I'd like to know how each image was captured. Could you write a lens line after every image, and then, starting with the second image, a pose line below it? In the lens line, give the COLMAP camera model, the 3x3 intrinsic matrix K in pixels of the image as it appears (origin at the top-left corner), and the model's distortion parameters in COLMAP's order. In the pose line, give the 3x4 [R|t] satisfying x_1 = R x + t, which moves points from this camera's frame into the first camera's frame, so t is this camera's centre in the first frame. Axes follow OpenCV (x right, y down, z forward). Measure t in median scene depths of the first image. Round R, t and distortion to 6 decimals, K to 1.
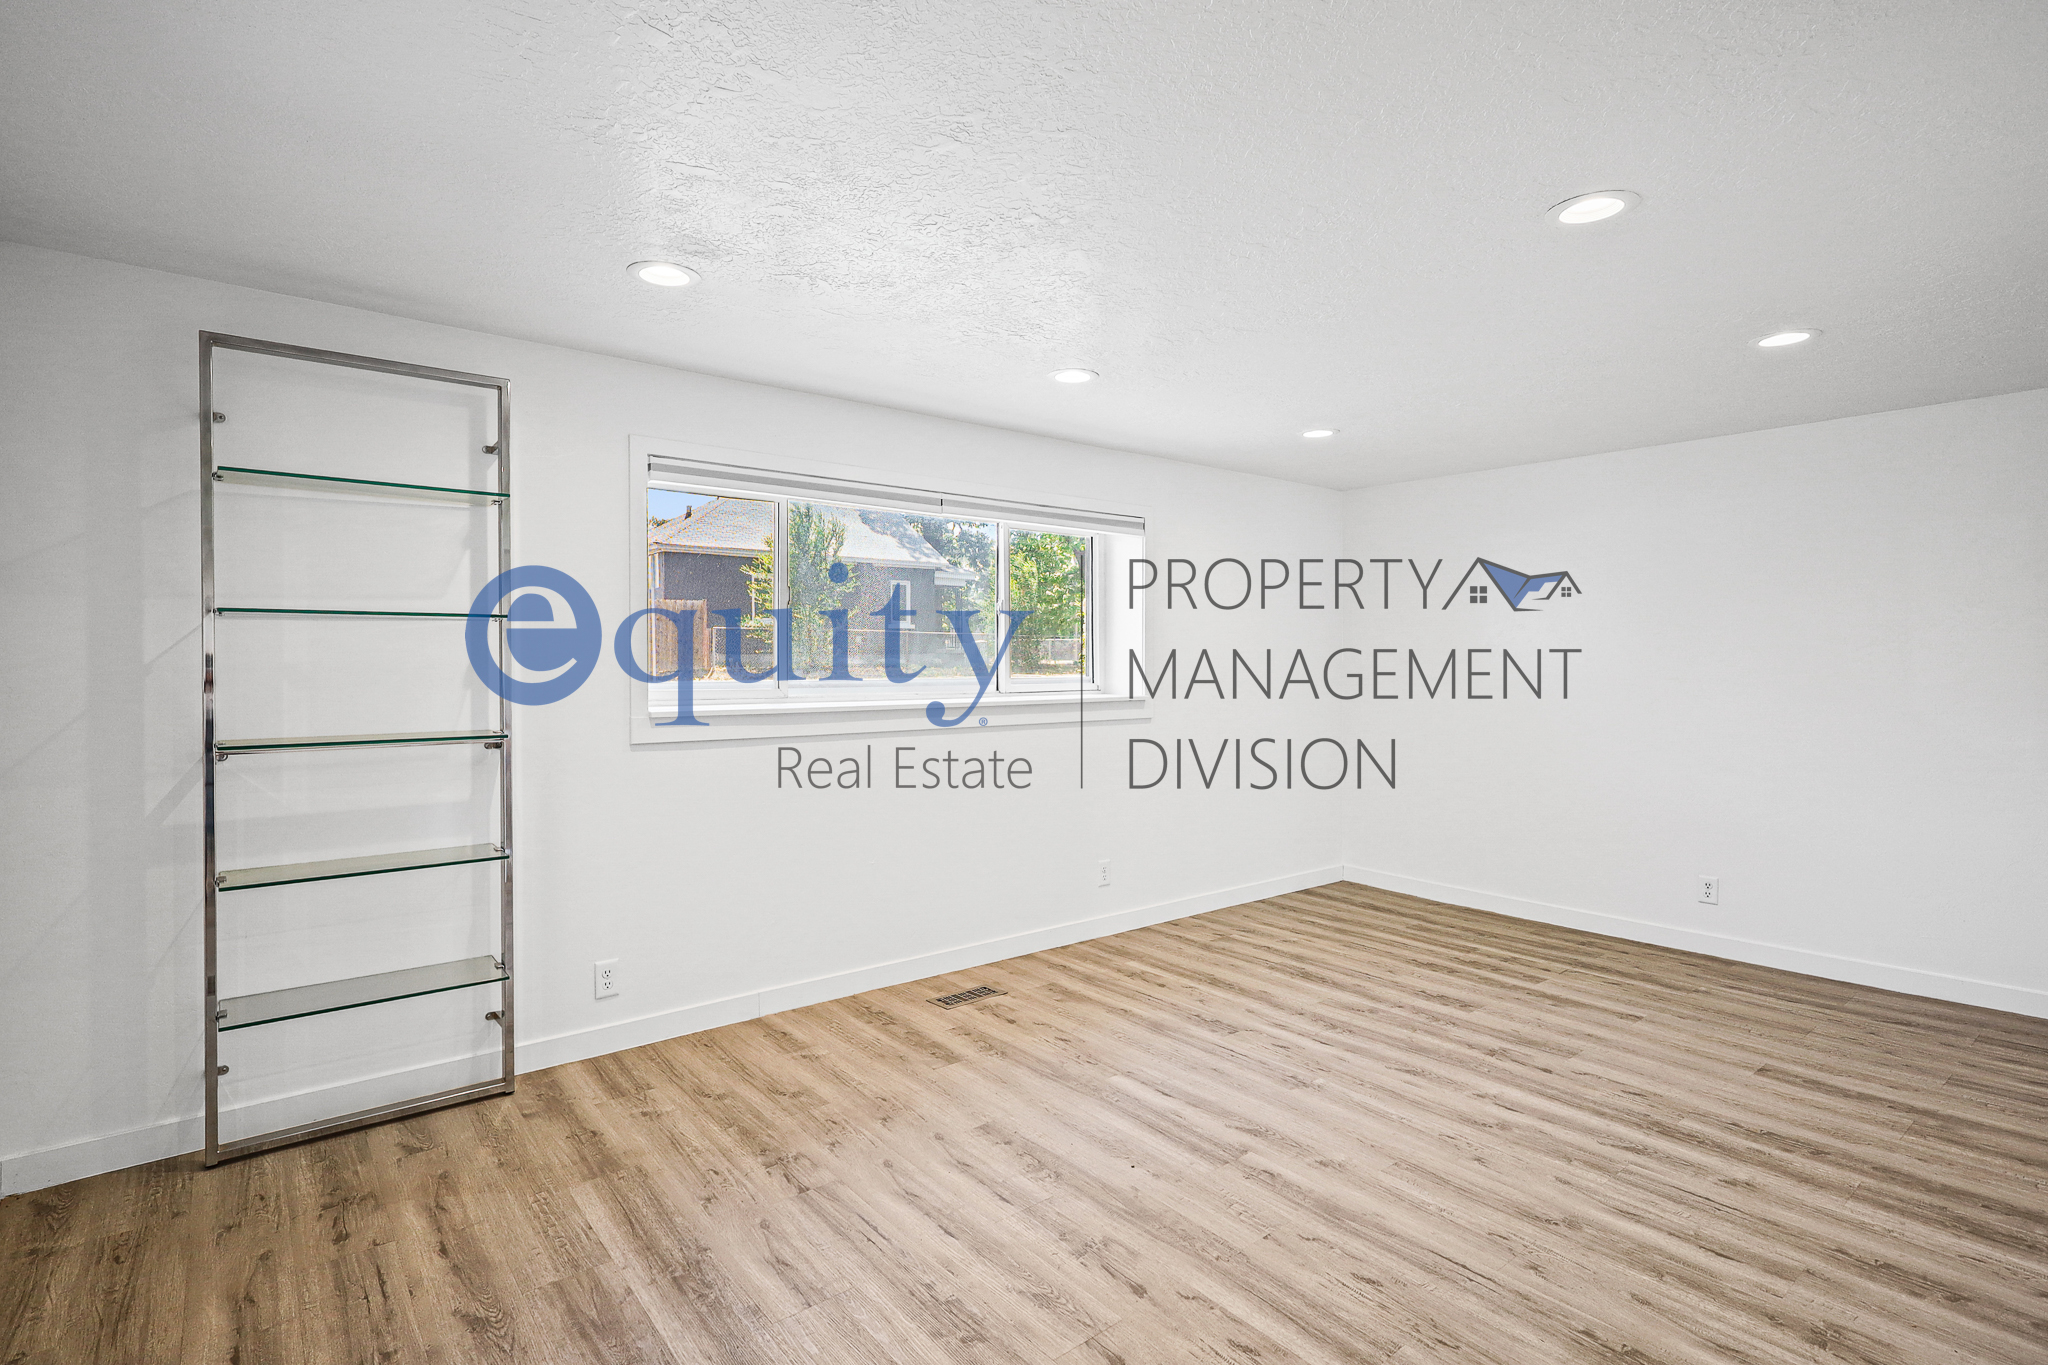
lens RADIAL K [[991.3, 0, 1027.7], [0, 991.3, 666.7], [0, 0, 1]] dist [0.000337, -0.000397]
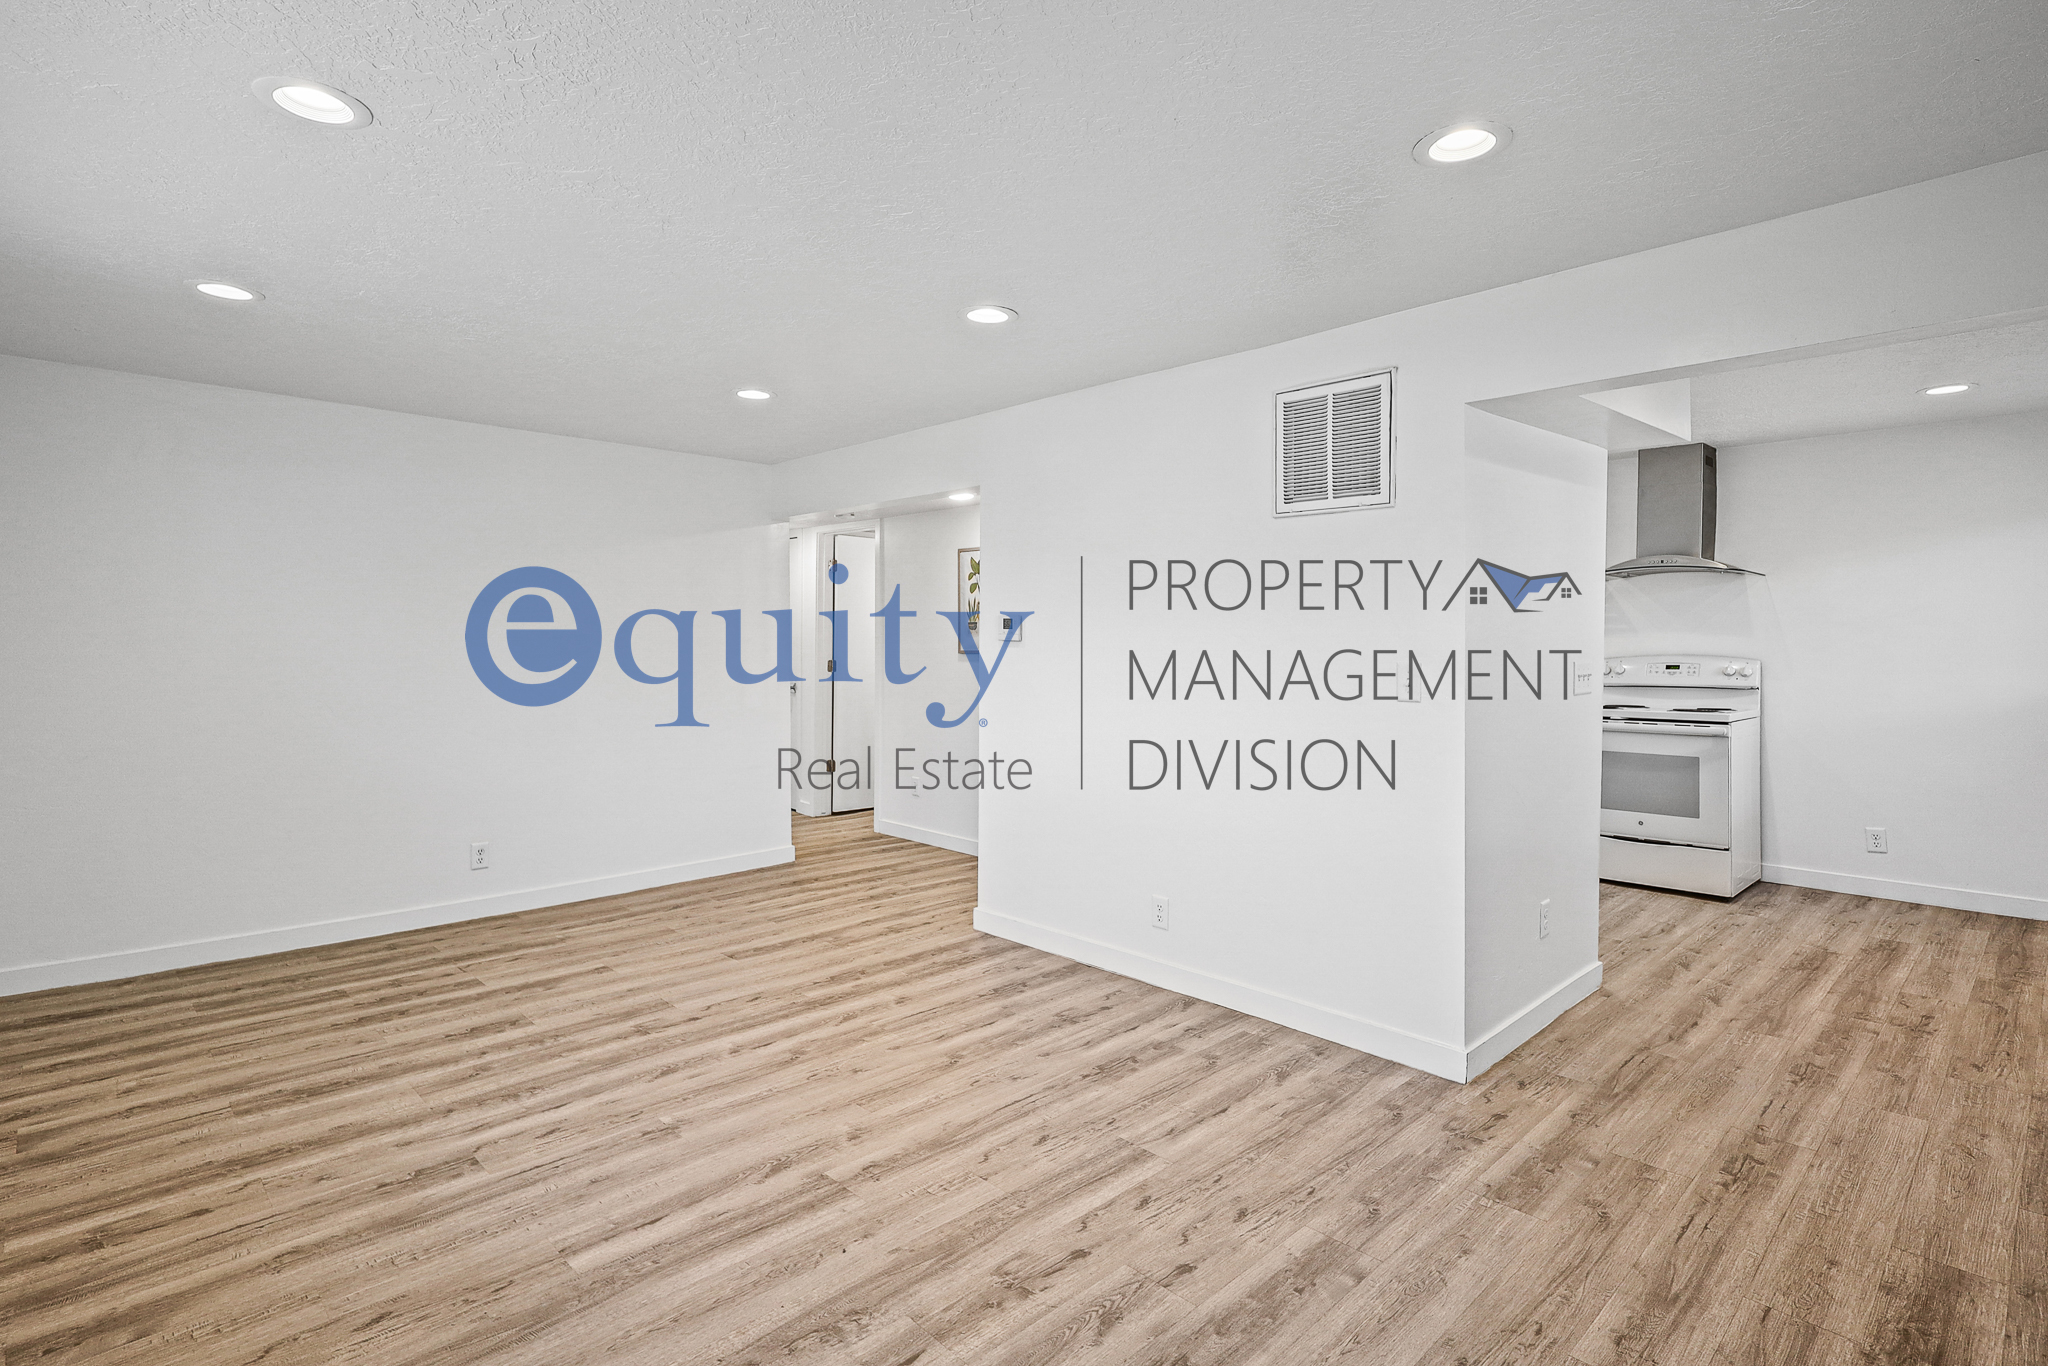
lens RADIAL K [[991.3, 0, 1034.4], [0, 991.3, 668.0], [0, 0, 1]] dist [0.000337, -0.000397]
pose [[-0.084312, -0.024673, 0.996134, -0.425696], [-0.000400, 0.999694, 0.024728, 0.002055], [-0.996439, 0.001686, -0.084296, 0.547471]]
